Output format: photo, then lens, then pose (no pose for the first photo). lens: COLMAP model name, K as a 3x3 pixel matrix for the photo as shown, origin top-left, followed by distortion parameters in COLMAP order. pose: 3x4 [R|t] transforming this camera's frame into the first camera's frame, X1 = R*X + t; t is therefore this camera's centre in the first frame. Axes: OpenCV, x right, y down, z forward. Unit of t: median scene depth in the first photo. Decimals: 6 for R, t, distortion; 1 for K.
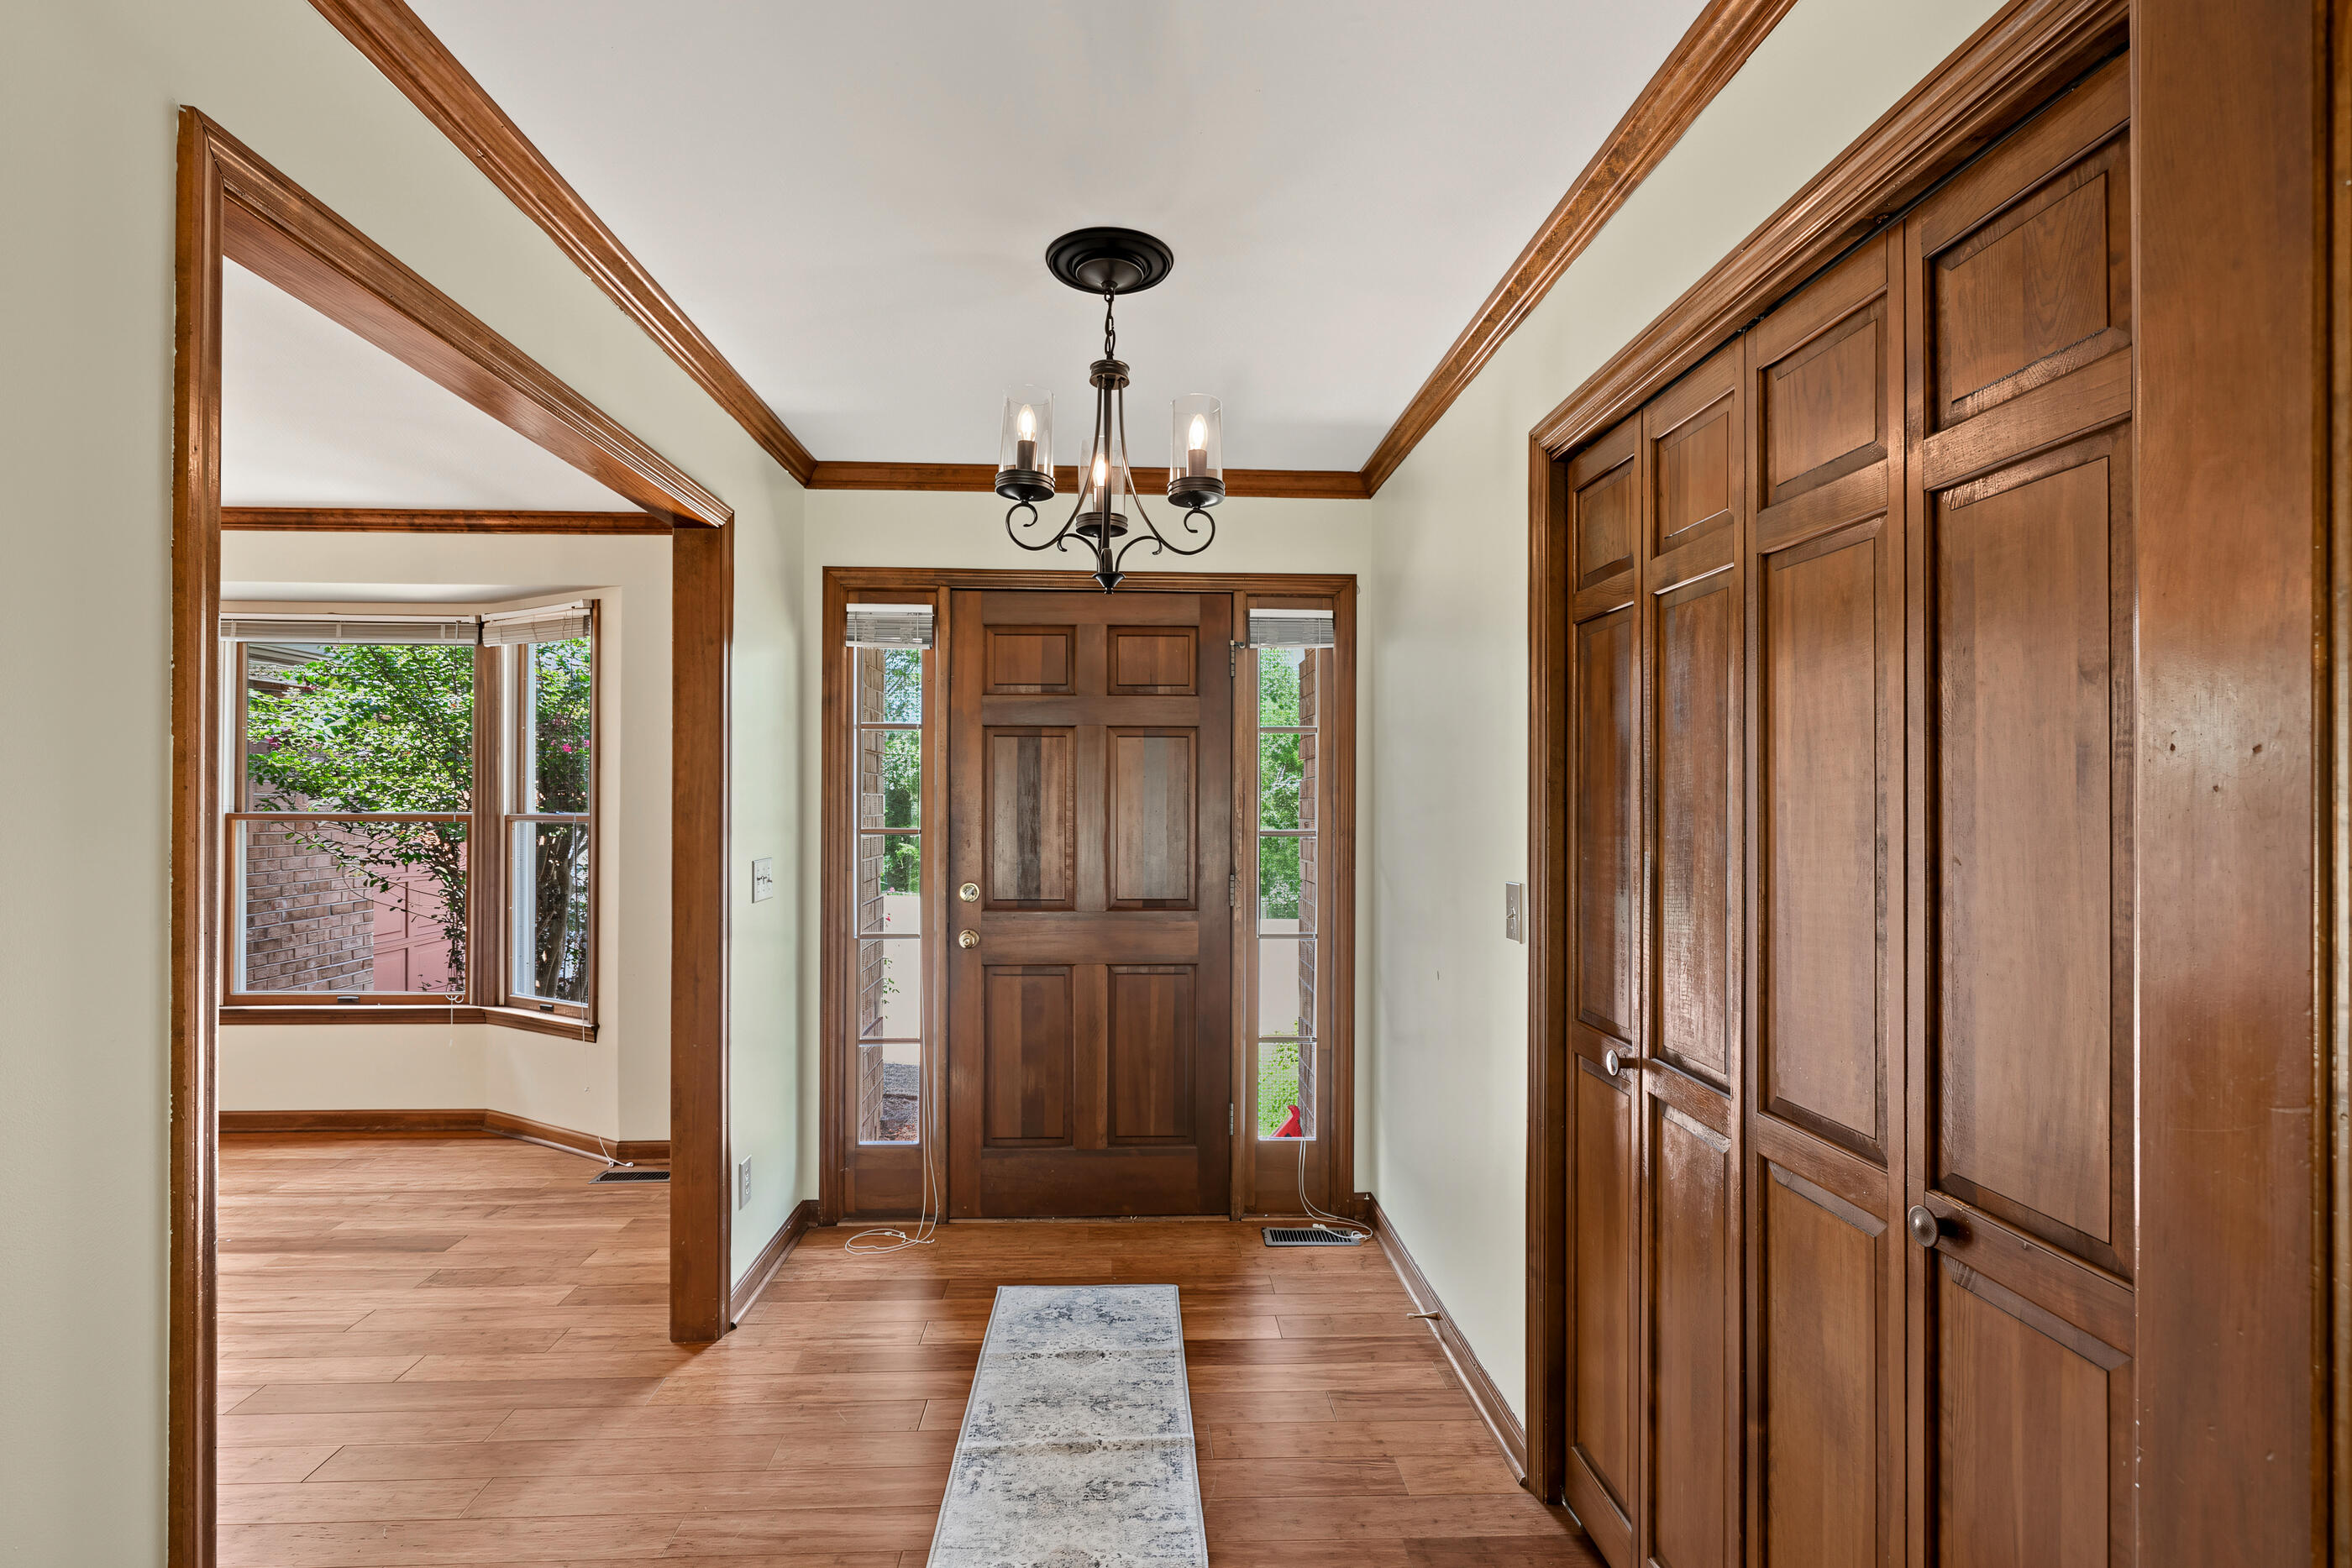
lens RADIAL K [[1107.9, 0, 1168.5], [0, 1107.9, 793.5], [0, 0, 1]] dist [-0.006884, 0.000248]
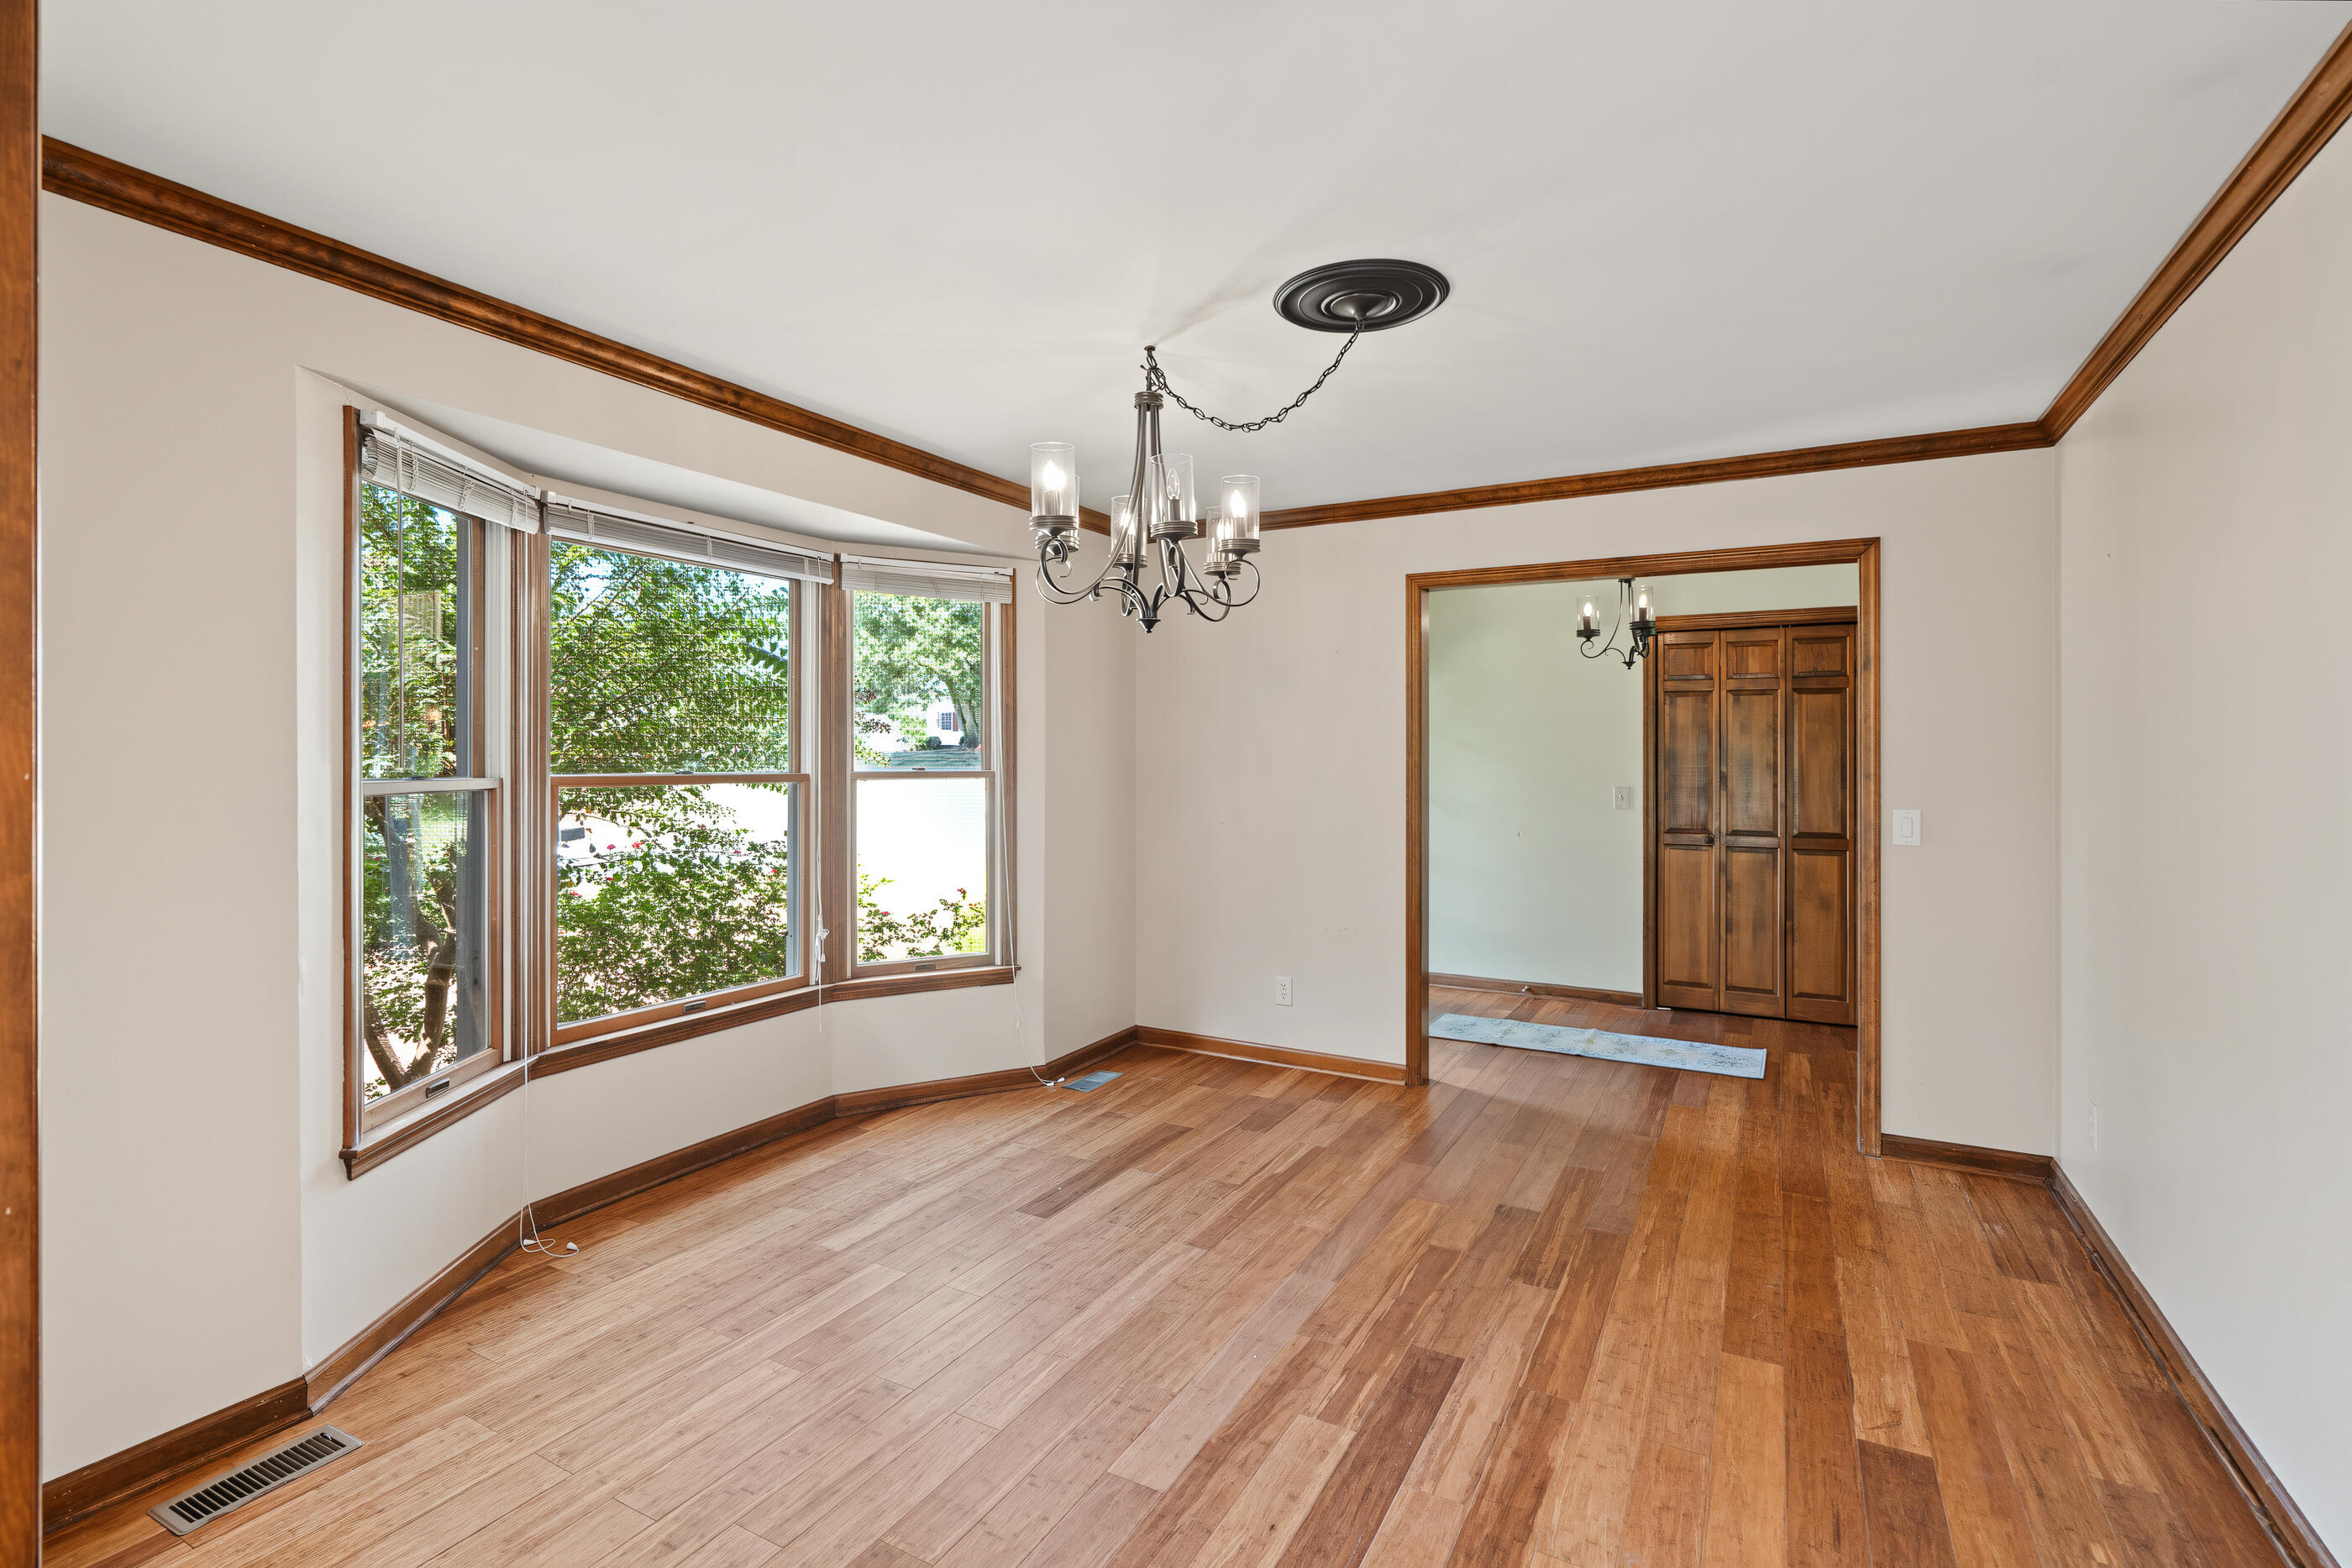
lens RADIAL K [[1096.6, 0, 1151.9], [0, 1096.6, 750.1], [0, 0, 1]] dist [-0.000720, 0.000831]
pose [[0.507761, 0.003366, 0.861491, -1.175581], [-0.004189, 0.999990, -0.001438, 0.000116], [-0.861488, -0.002879, 0.507771, 0.291641]]
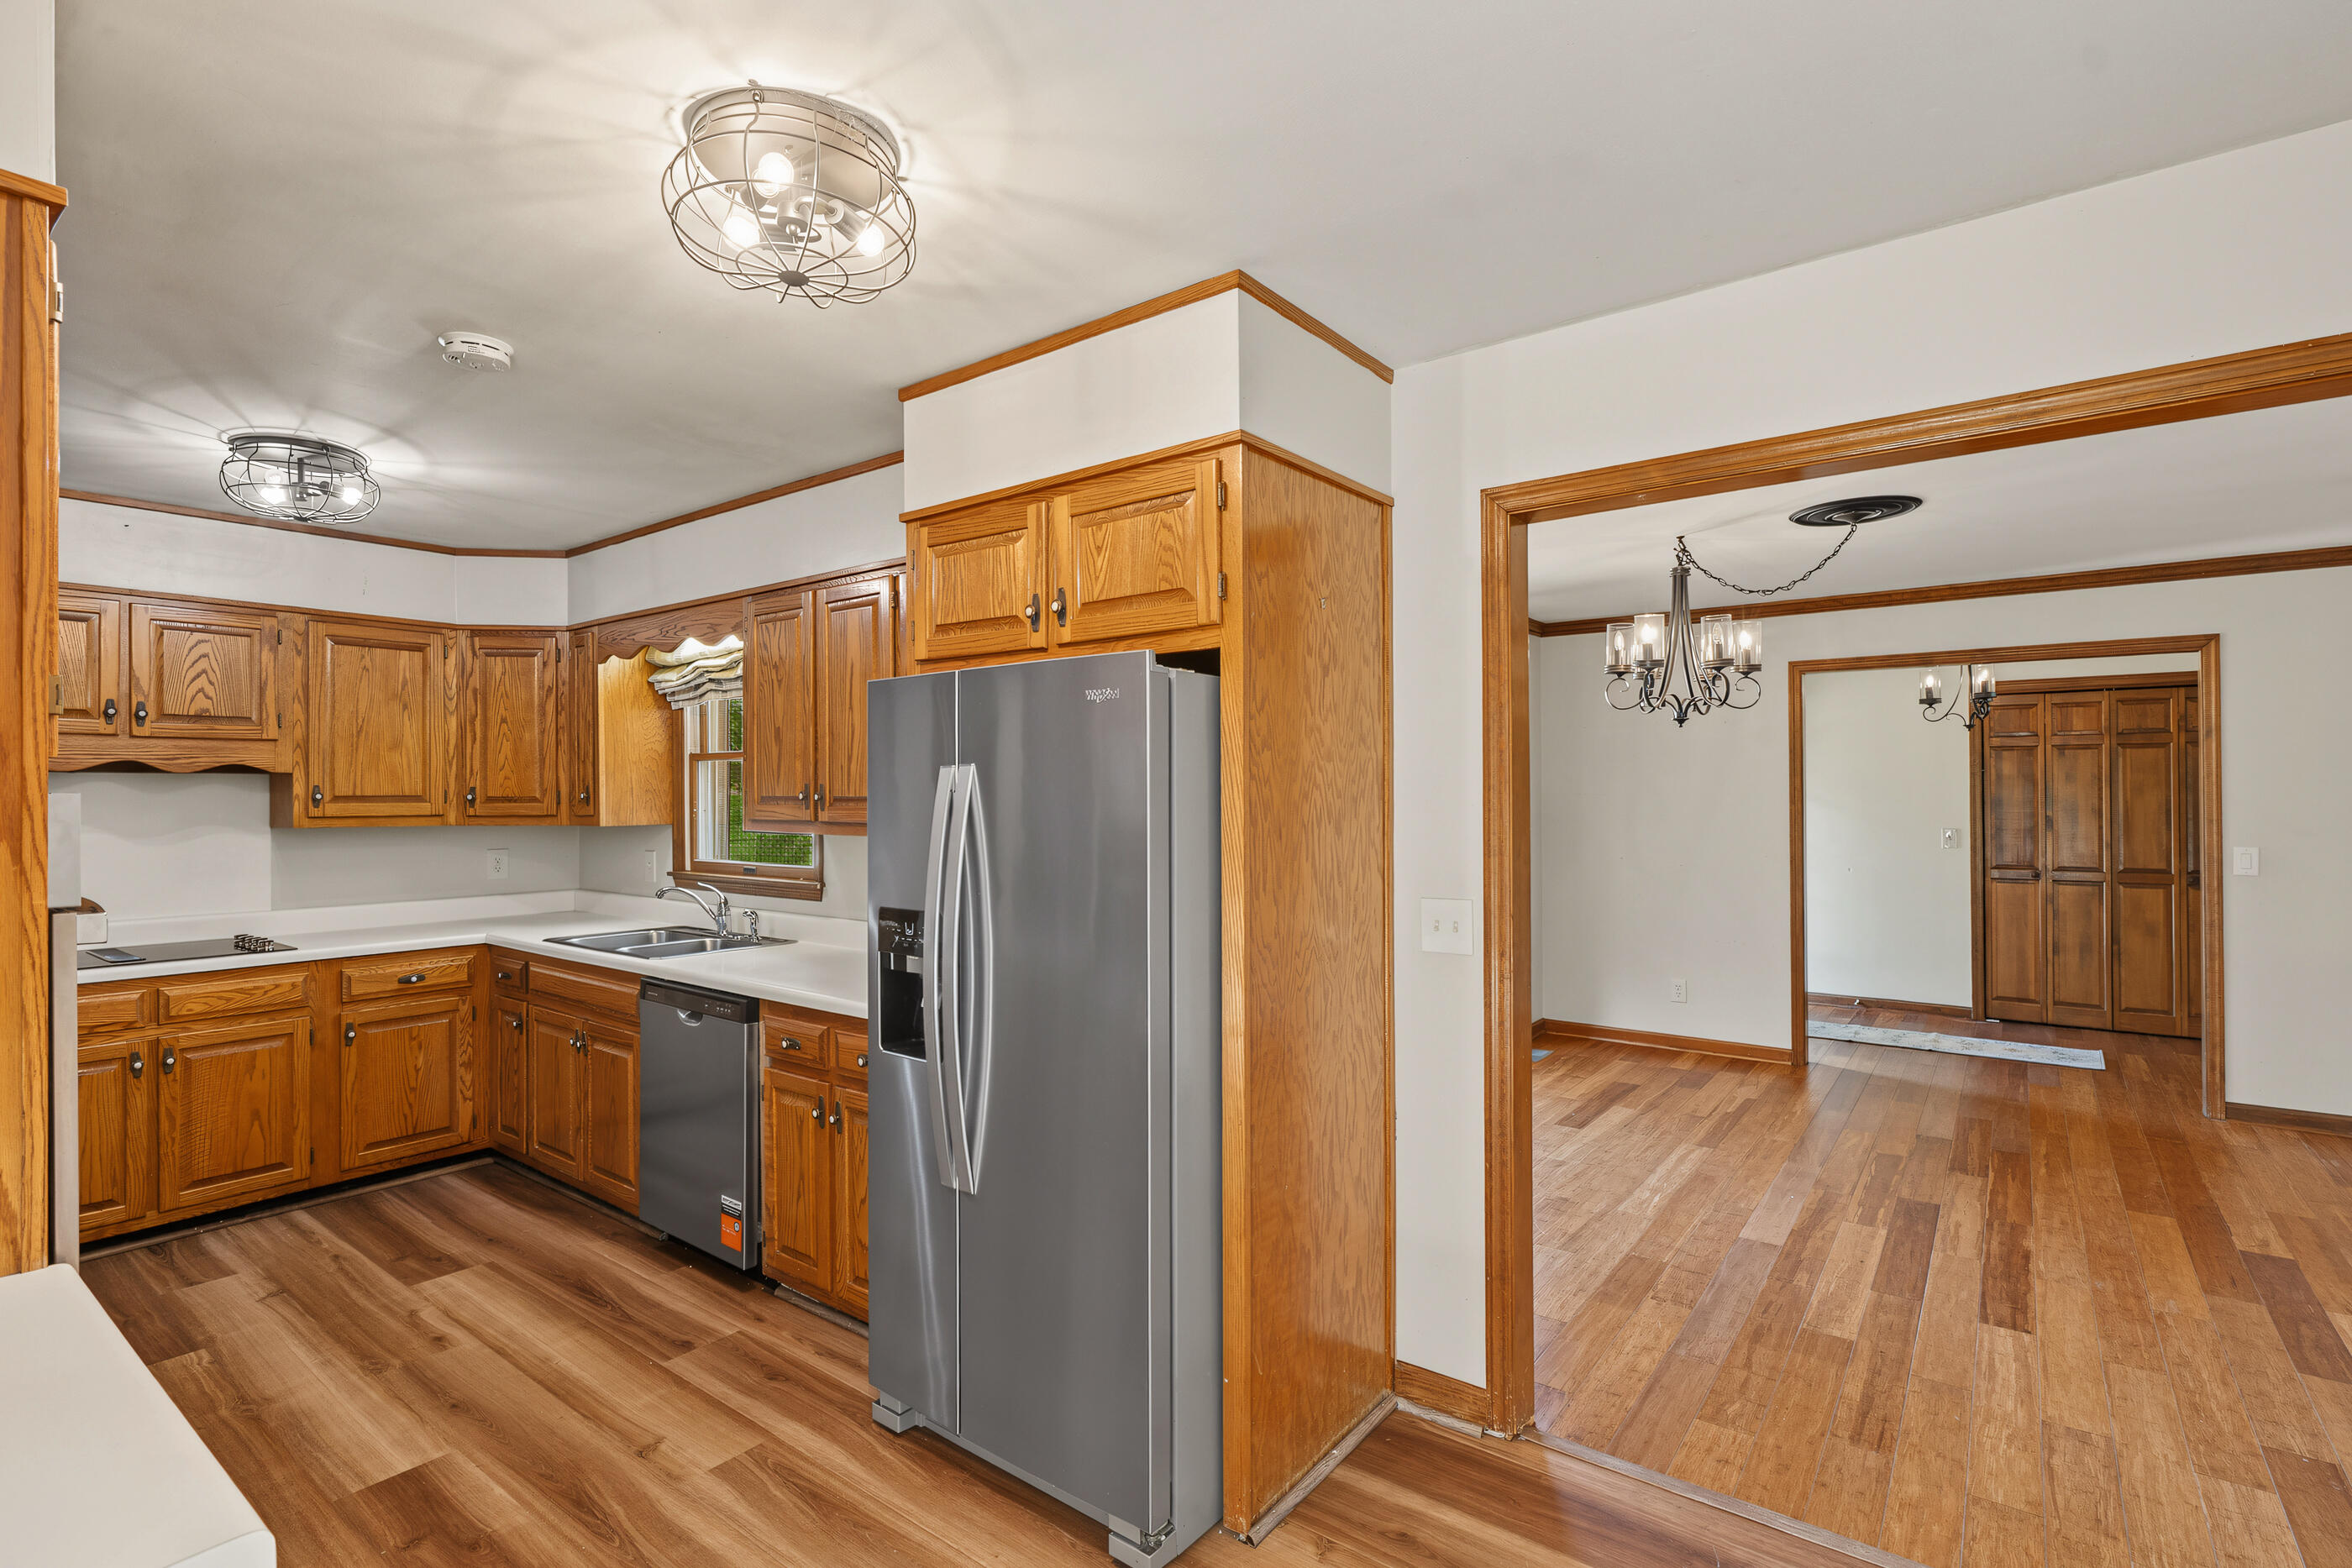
lens RADIAL K [[1096.6, 0, 1162.5], [0, 1096.6, 790.9], [0, 0, 1]] dist [-0.000720, 0.000831]
pose [[0.628743, 0.000498, 0.777613, -1.613467], [0.002968, 0.999991, -0.003040, -0.011385], [-0.777607, 0.004219, 0.628736, 0.362563]]
